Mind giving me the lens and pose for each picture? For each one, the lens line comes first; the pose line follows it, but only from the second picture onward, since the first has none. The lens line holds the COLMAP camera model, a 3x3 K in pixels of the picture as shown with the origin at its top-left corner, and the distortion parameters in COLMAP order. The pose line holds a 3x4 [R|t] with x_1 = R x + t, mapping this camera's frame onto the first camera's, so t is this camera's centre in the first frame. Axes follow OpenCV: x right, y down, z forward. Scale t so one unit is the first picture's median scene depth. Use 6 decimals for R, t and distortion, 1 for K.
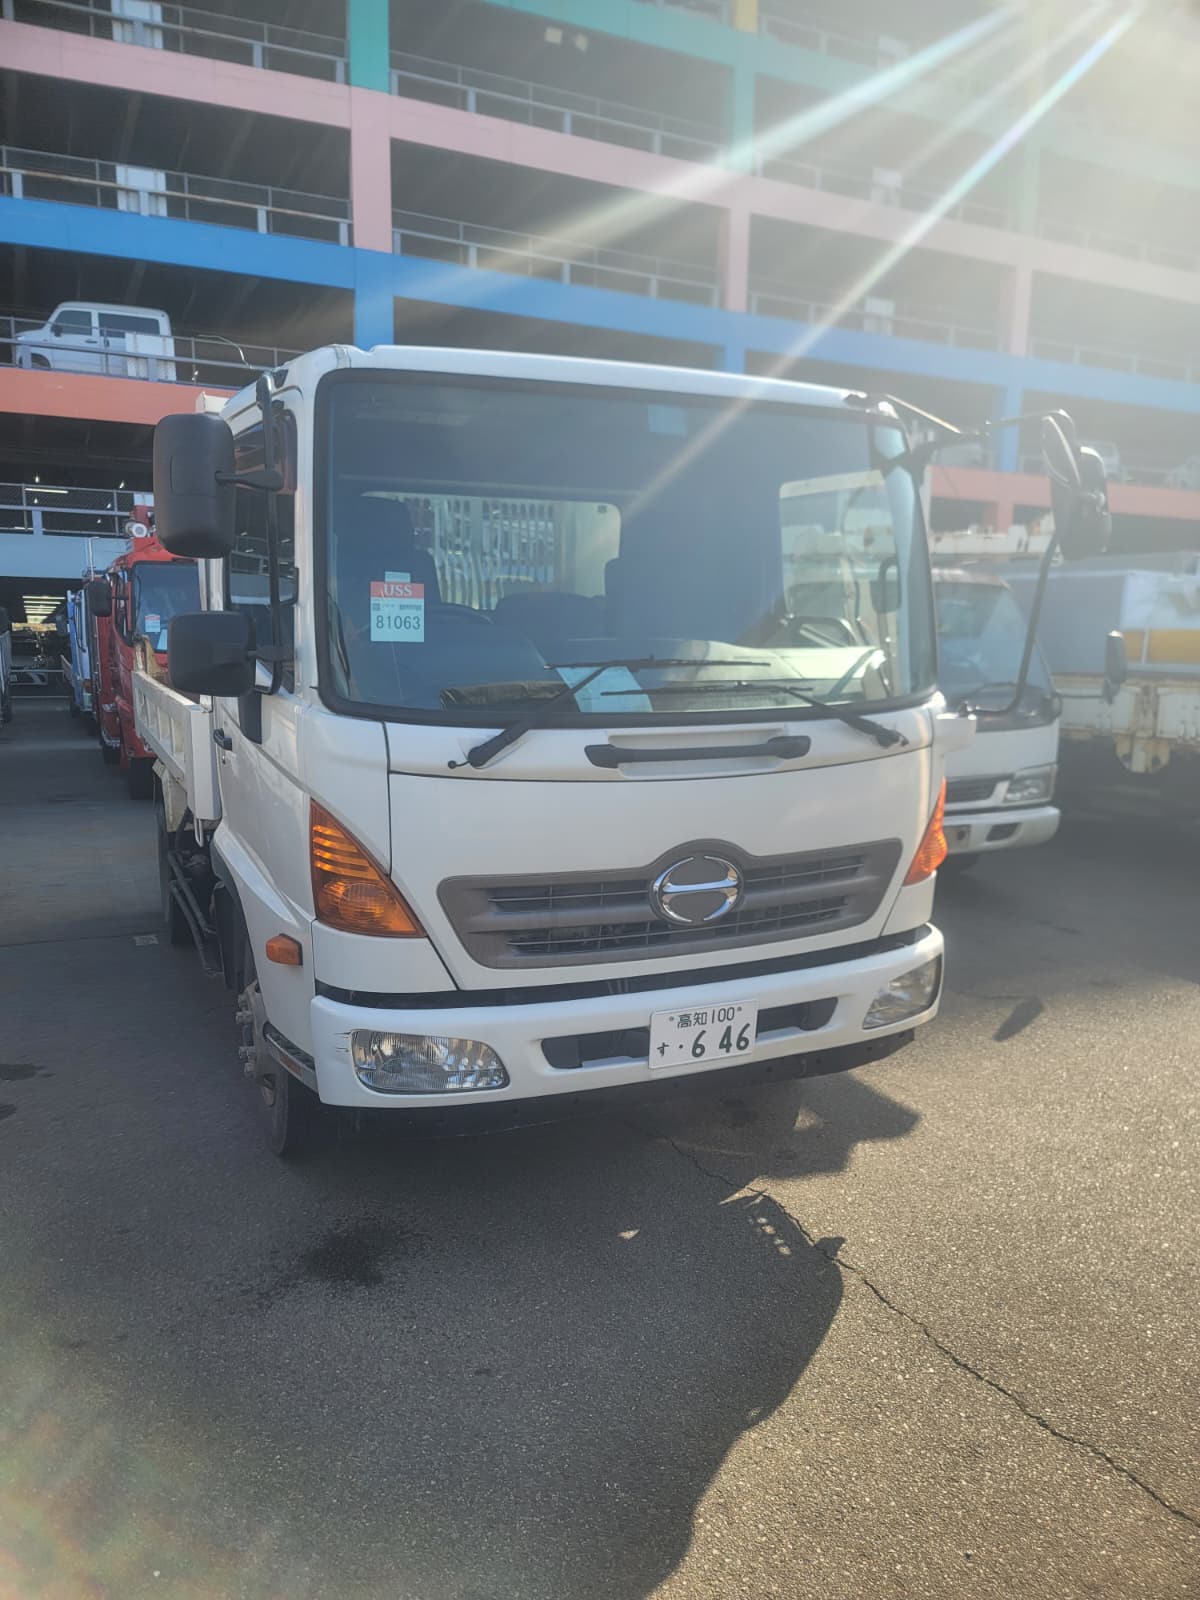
lens RADIAL K [[1177.4, 0, 576.4], [0, 1177.4, 819.7], [0, 0, 1]] dist [0.075337, -0.063243]
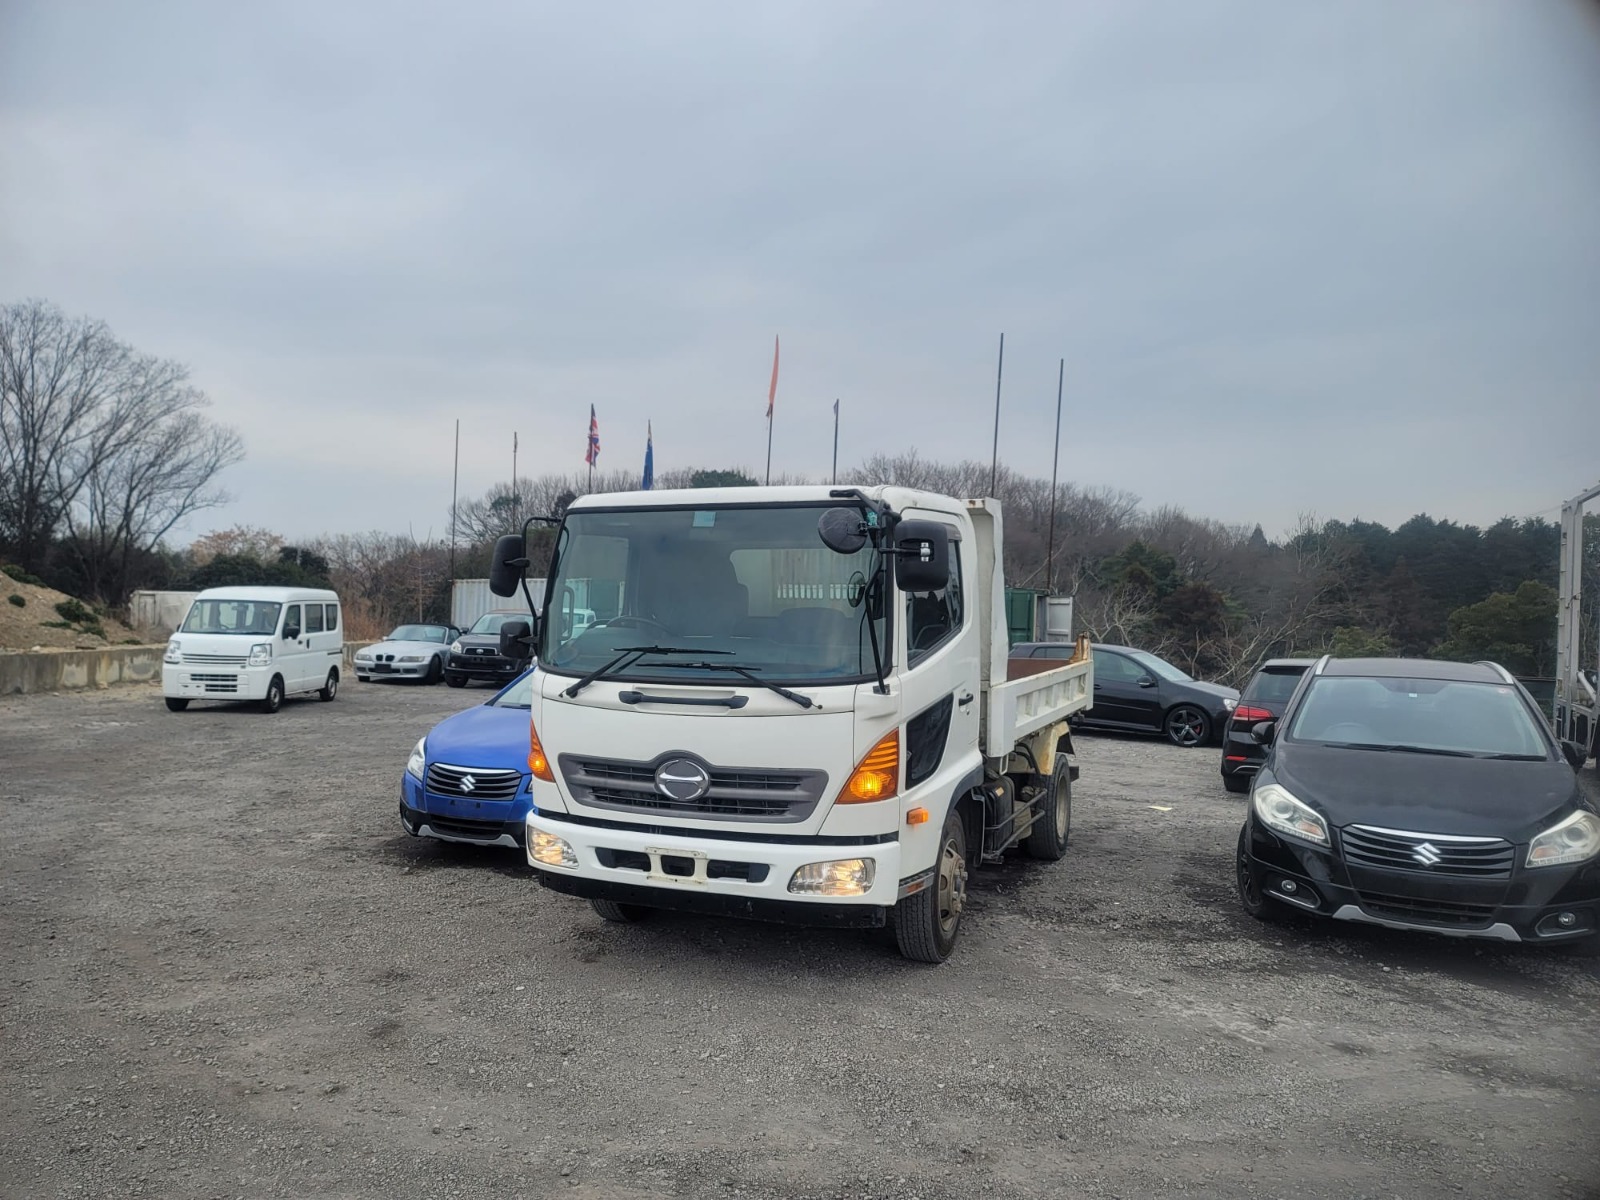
lens RADIAL K [[1177.4, 0, 791.2], [0, 1177.4, 621.7], [0, 0, 1]] dist [0.075337, -0.063243]
pose [[0.686489, 0.011649, -0.727047, 1.491814], [-0.129044, 0.985952, -0.106048, -0.006564], [0.715598, 0.166622, 0.678349, -0.103781]]
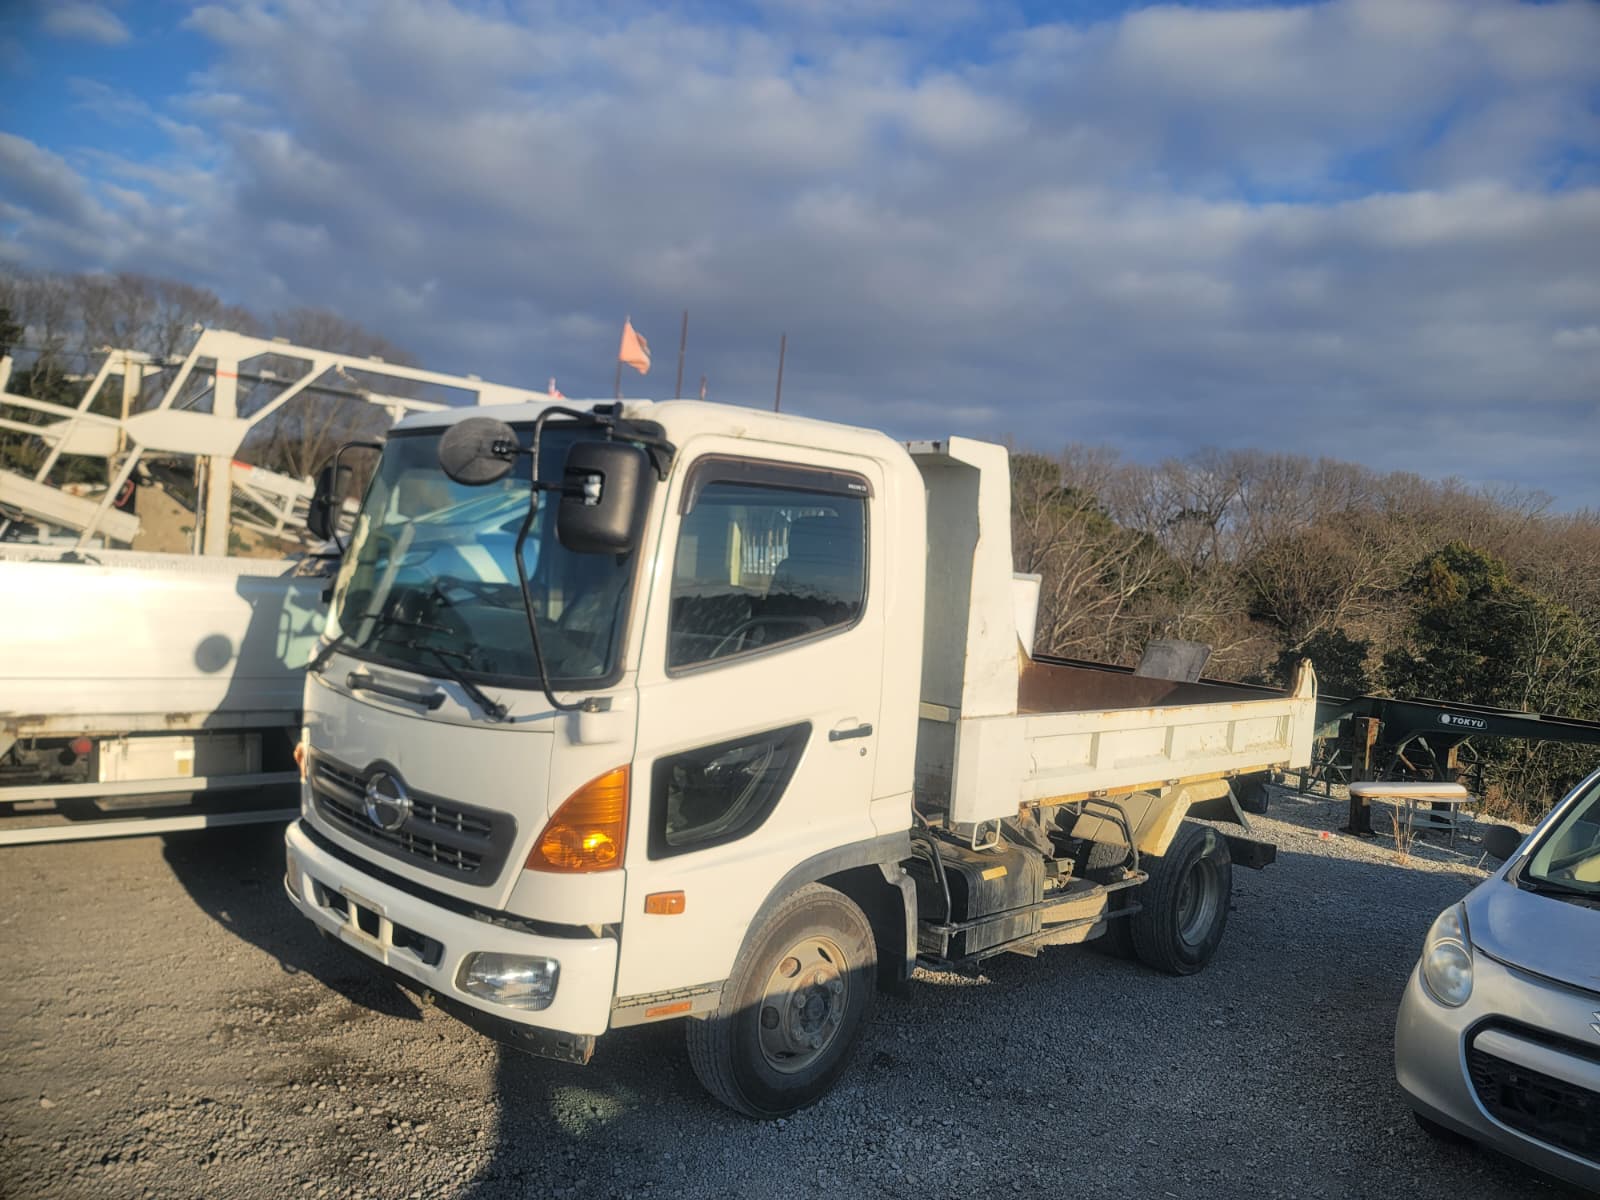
lens RADIAL K [[1177.4, 0, 830.9], [0, 1177.4, 601.0], [0, 0, 1]] dist [0.075337, -0.063243]
pose [[0.393075, 0.044798, -0.918414, 1.455289], [-0.232728, 0.971138, -0.052236, -0.193196], [0.889567, 0.234273, 0.392156, 0.884202]]
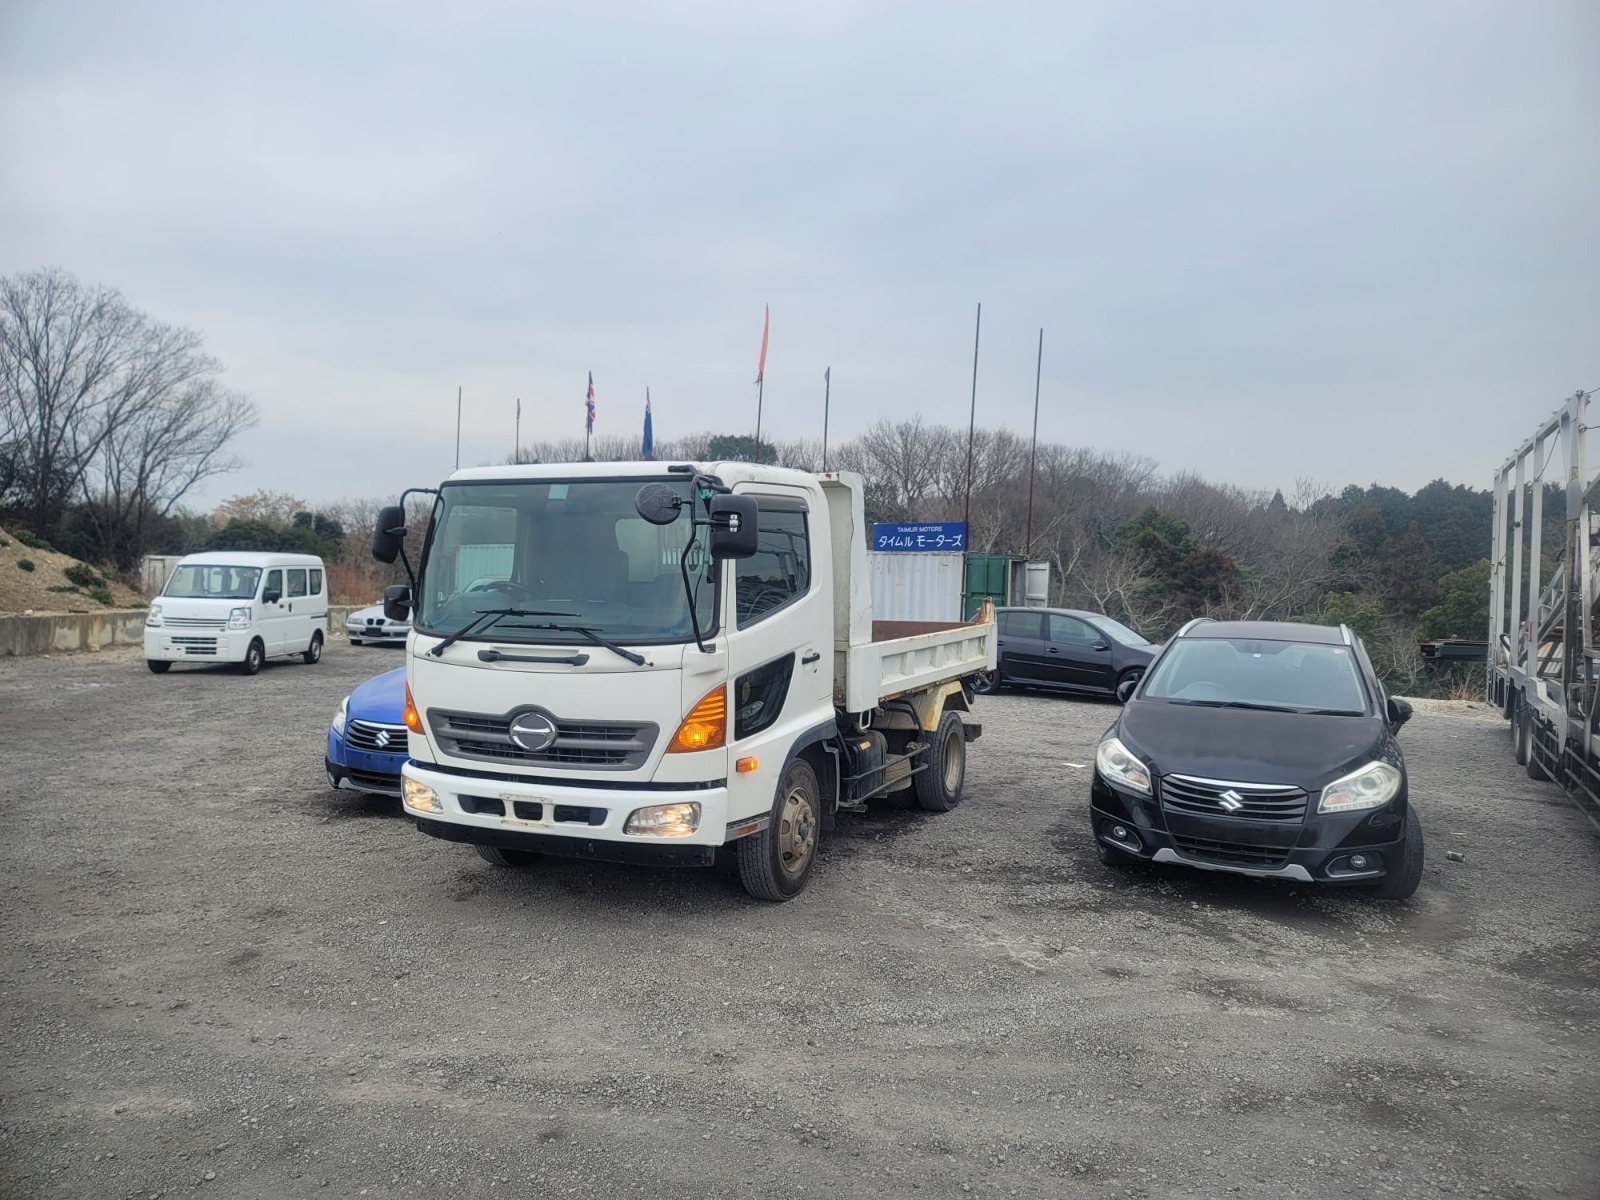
lens RADIAL K [[1177.4, 0, 808.9], [0, 1177.4, 584.7], [0, 0, 1]] dist [0.075337, -0.063243]
pose [[0.681171, 0.011297, -0.732037, 1.814085], [-0.130620, 0.985714, -0.106332, -0.029253], [0.720378, 0.168049, 0.672915, 0.001661]]
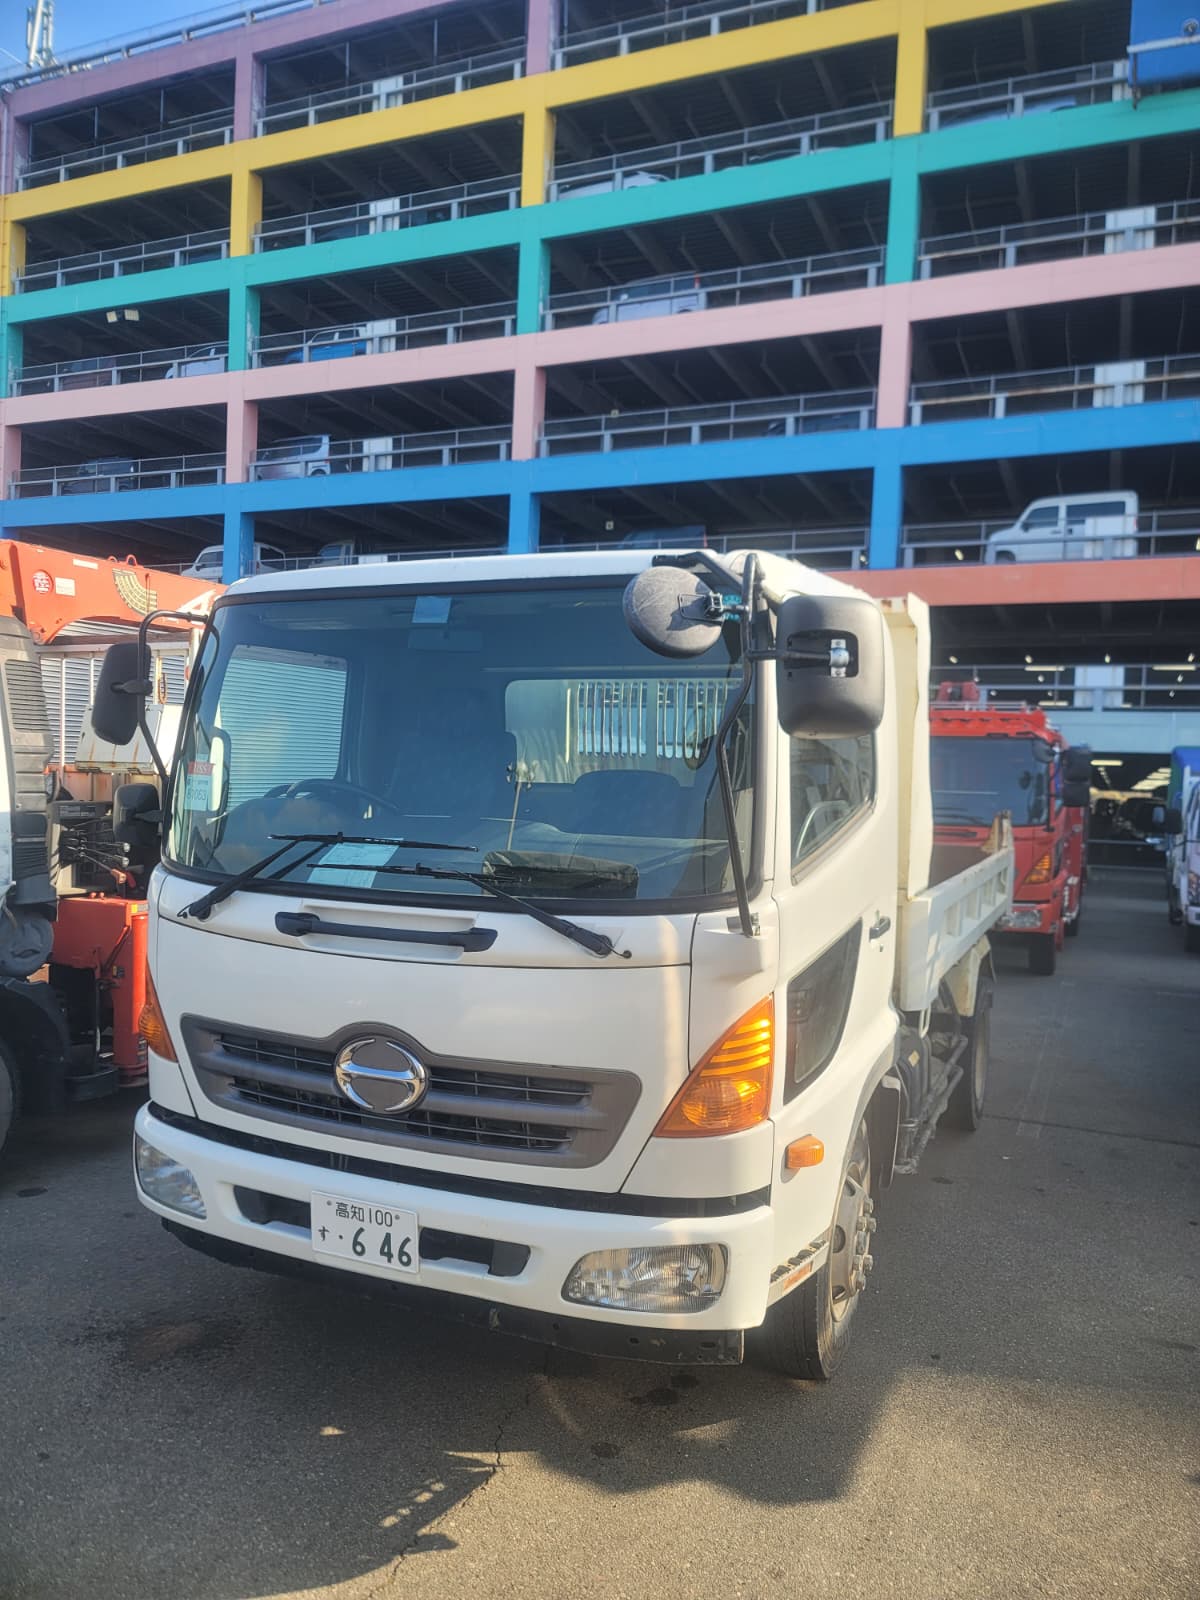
lens RADIAL K [[1177.4, 0, 607.5], [0, 1177.4, 797.9], [0, 0, 1]] dist [0.075337, -0.063243]
pose [[0.672212, 0.029215, -0.739782, 0.949471], [-0.145937, 0.984845, -0.093714, -0.101592], [0.725833, 0.170958, 0.666289, 0.456194]]
